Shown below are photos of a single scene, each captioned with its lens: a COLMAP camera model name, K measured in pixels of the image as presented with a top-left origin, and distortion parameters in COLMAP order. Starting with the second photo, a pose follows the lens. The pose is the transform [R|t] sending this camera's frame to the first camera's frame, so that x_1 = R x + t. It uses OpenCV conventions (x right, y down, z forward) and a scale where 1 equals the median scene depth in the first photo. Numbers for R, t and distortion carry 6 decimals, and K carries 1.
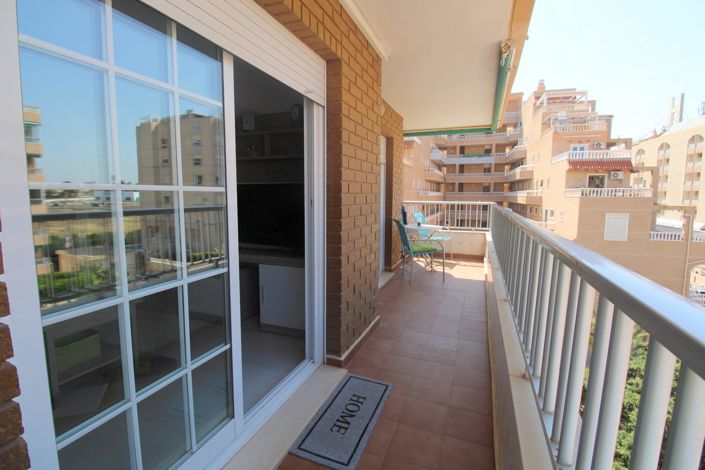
lens RADIAL K [[330.1, 0, 354.5], [0, 330.1, 230.2], [0, 0, 1]] dist [0.002017, -0.013723]
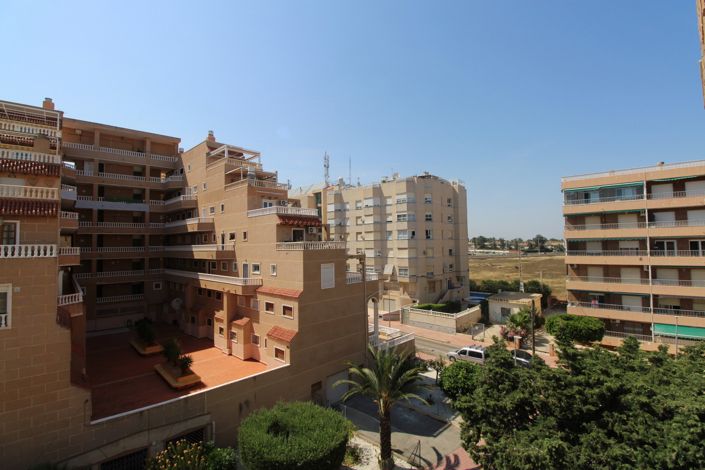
lens RADIAL K [[330.1, 0, 354.5], [0, 330.1, 230.2], [0, 0, 1]] dist [0.002017, -0.013723]
pose [[0.453073, 0.028611, 0.891014, -0.109205], [0.113752, 0.989459, -0.089614, -0.033170], [-0.884186, 0.141956, 0.445043, 0.249097]]
